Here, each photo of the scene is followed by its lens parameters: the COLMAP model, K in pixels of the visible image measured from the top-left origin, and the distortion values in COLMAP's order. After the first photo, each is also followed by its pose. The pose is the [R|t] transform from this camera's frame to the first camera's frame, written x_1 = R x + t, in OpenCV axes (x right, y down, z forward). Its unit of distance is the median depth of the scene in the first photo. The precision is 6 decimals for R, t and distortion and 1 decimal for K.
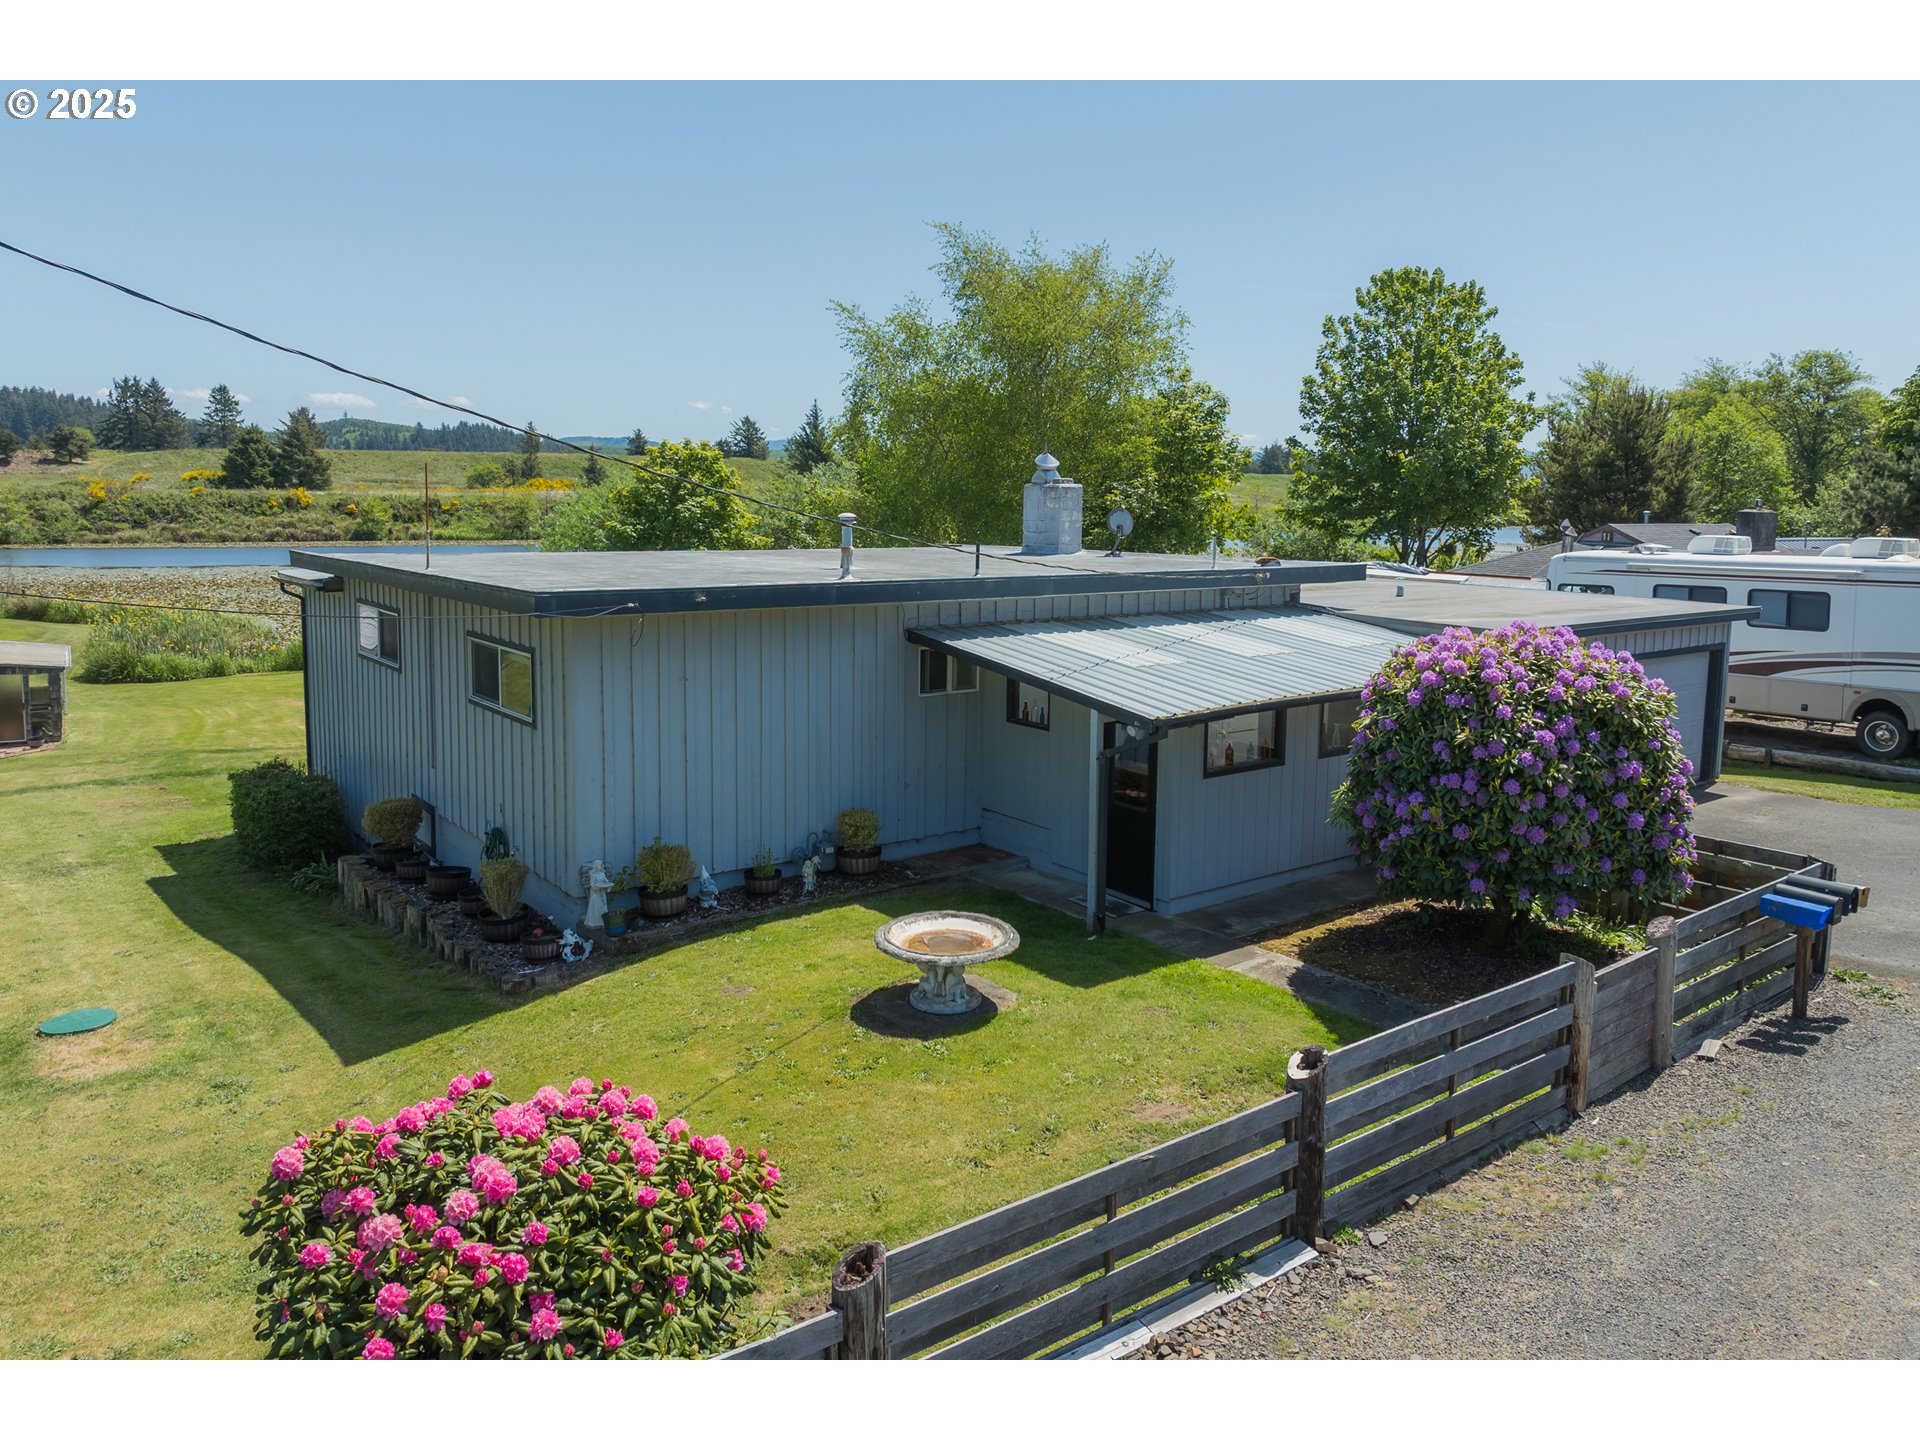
lens RADIAL K [[1265.5, 0, 959.0], [0, 1265.5, 639.9], [0, 0, 1]] dist [-0.006821, -0.049776]
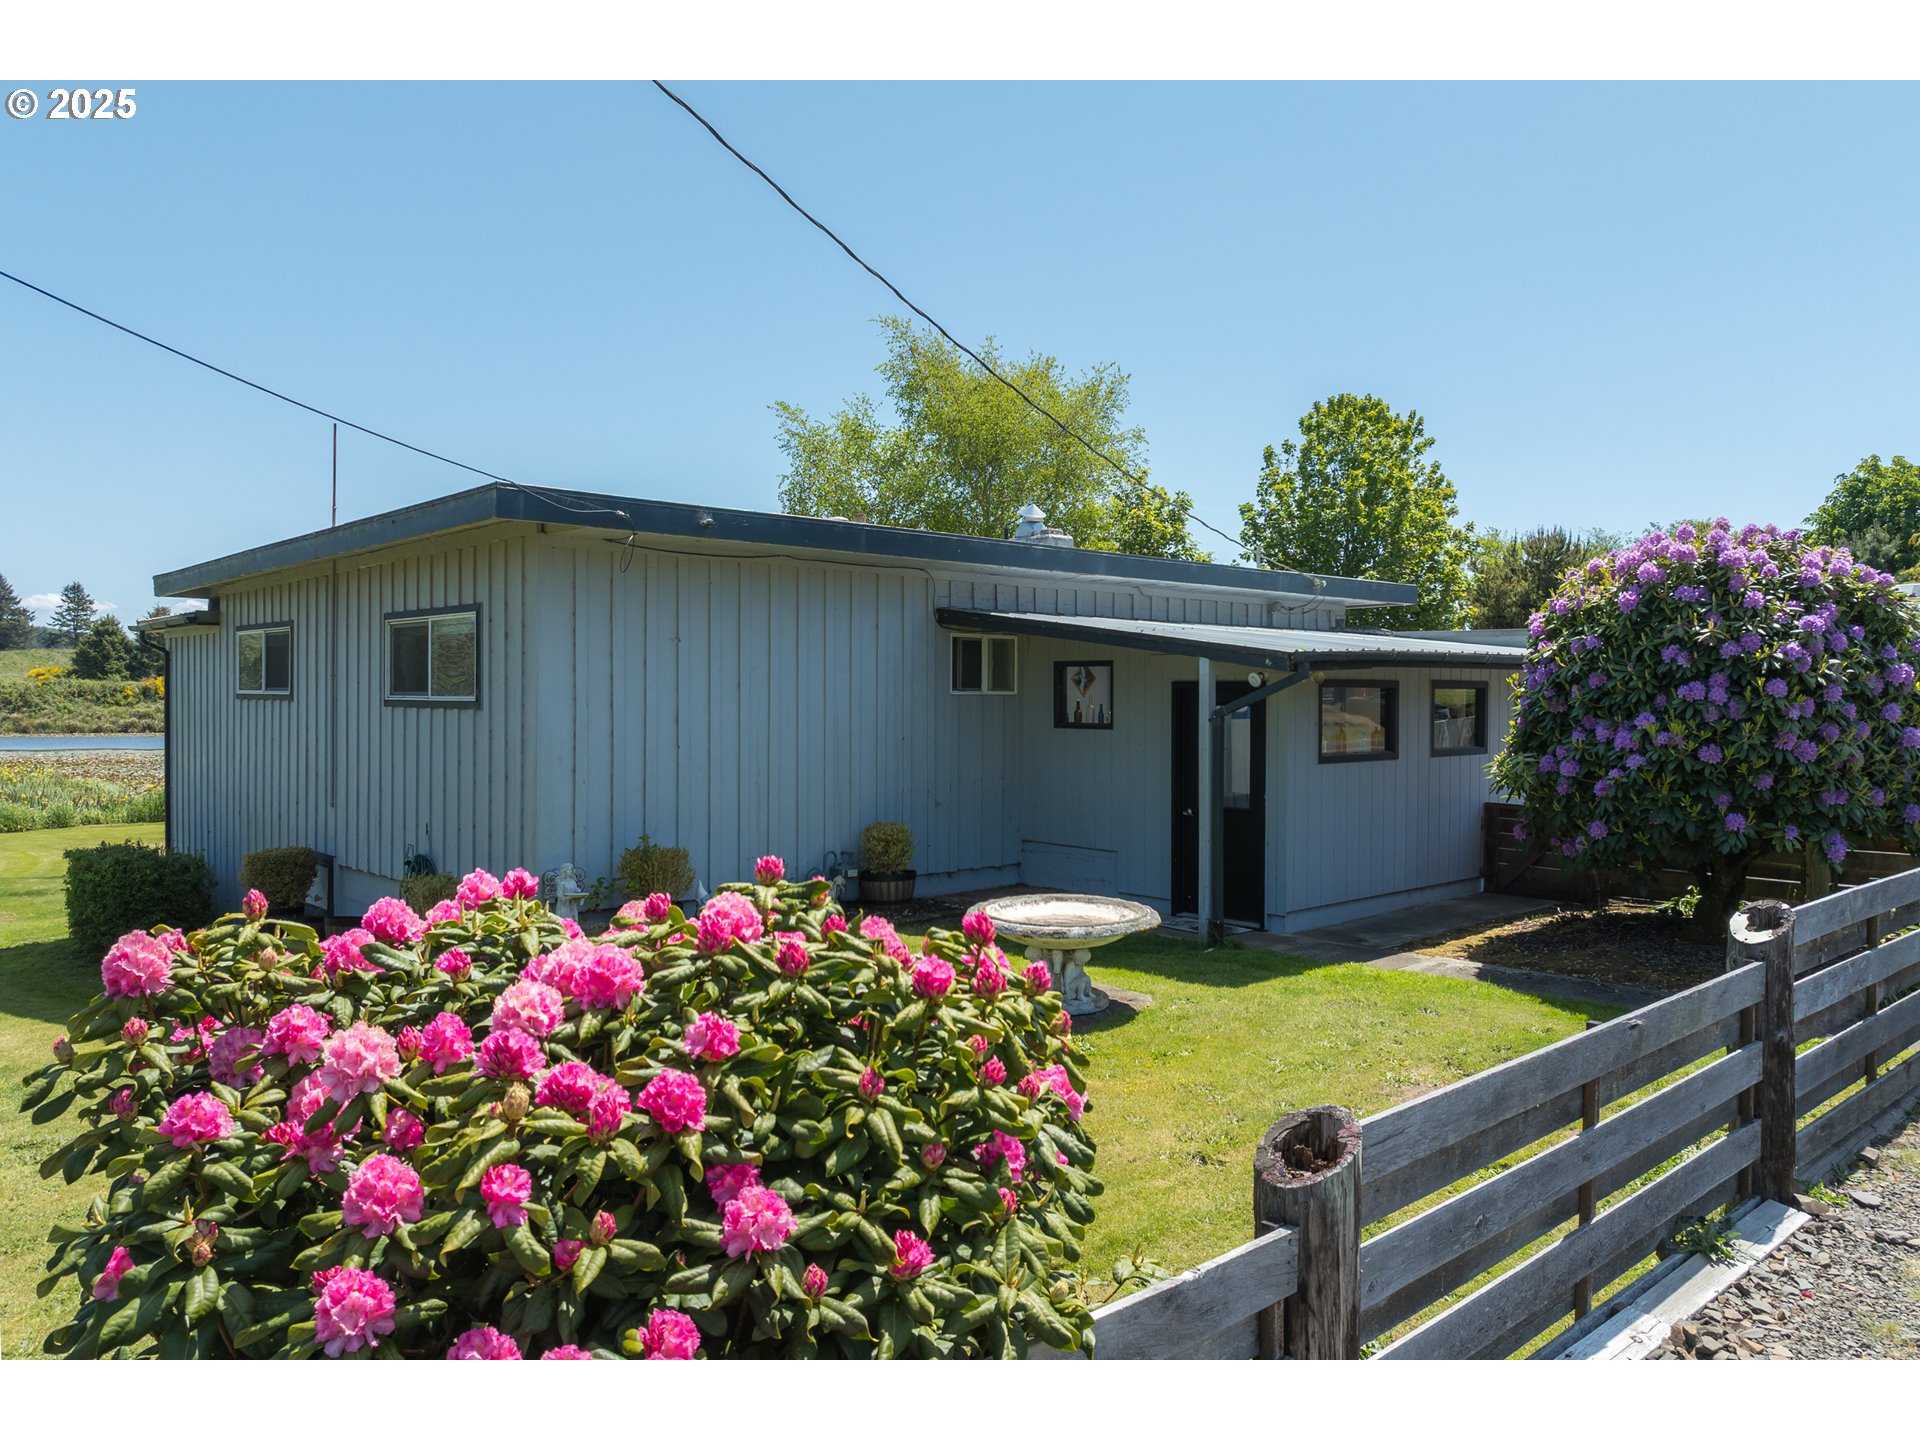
lens RADIAL K [[1281.0, 0, 960.0], [0, 1281.0, 720.0], [0, 0, 1]] dist [-0.039696, 0.003933]
pose [[0.996177, -0.012491, 0.086464, -0.138282], [0.020410, 0.995612, -0.091325, 0.194150], [-0.084944, 0.092741, 0.992060, 0.254395]]
